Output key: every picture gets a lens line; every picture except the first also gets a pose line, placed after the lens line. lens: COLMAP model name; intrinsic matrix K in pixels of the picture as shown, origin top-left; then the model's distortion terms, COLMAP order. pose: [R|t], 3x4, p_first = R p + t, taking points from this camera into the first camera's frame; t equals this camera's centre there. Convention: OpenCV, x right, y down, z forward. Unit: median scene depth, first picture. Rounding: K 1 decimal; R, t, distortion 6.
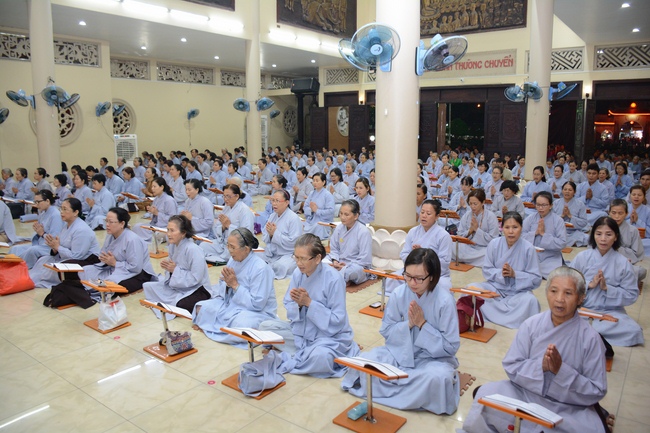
lens RADIAL K [[503.6, 0, 322.8], [0, 503.6, 208.7], [0, 0, 1]] dist [-0.150335, 0.096350]
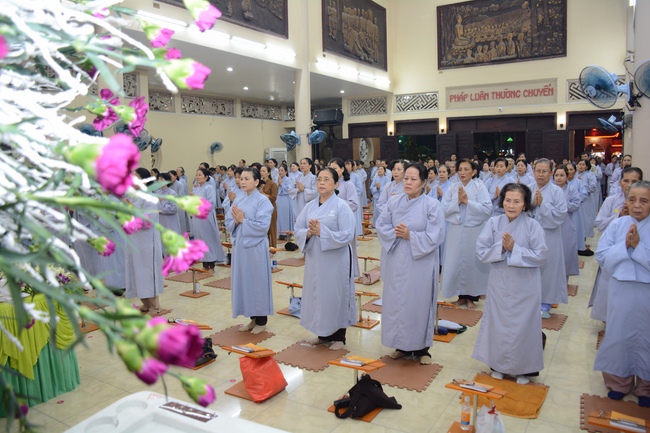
lens RADIAL K [[503.6, 0, 322.8], [0, 503.6, 208.7], [0, 0, 1]] dist [-0.150335, 0.096350]
pose [[0.995910, -0.030255, 0.085140, -0.160657], [0.035028, 0.997864, -0.055135, -0.019302], [-0.083290, 0.057891, 0.994842, 0.056245]]
